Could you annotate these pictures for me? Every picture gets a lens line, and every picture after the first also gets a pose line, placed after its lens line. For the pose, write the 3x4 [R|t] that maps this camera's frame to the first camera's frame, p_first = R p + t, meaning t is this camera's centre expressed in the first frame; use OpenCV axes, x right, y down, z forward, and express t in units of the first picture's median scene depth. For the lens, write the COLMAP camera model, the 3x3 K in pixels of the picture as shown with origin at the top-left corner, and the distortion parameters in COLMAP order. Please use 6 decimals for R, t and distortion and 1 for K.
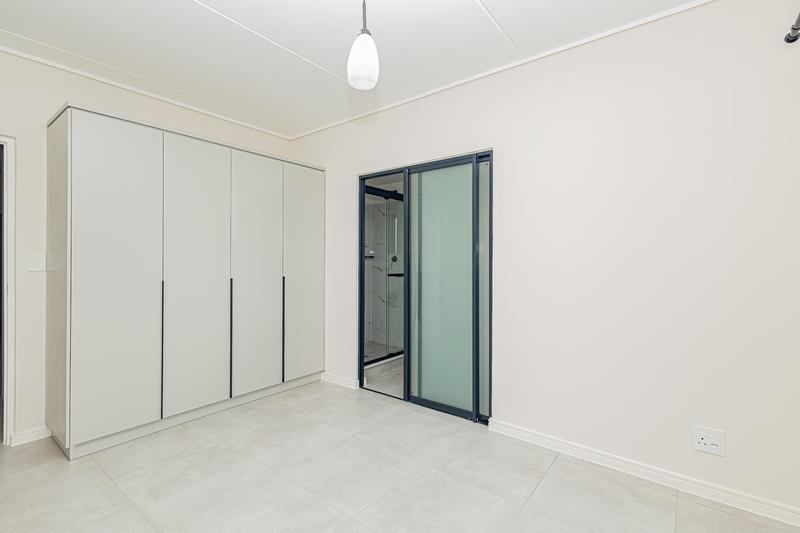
lens RADIAL K [[364.5, 0, 397.8], [0, 364.5, 263.5], [0, 0, 1]] dist [0.002552, 0.000328]
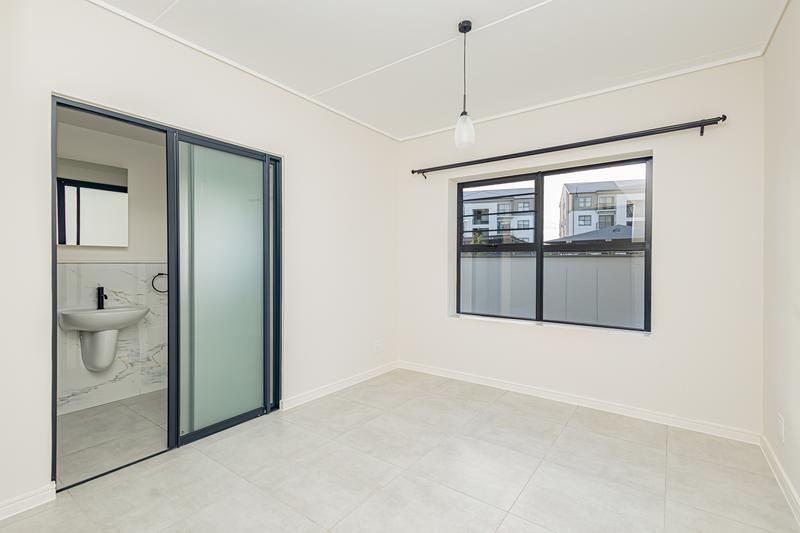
lens RADIAL K [[364.5, 0, 397.8], [0, 364.5, 263.5], [0, 0, 1]] dist [0.002552, 0.000328]
pose [[-0.028721, -0.006892, 0.999564, -0.827441], [-0.000296, 0.999976, 0.006887, 0.000912], [-0.999587, -0.000098, -0.028722, 0.655560]]
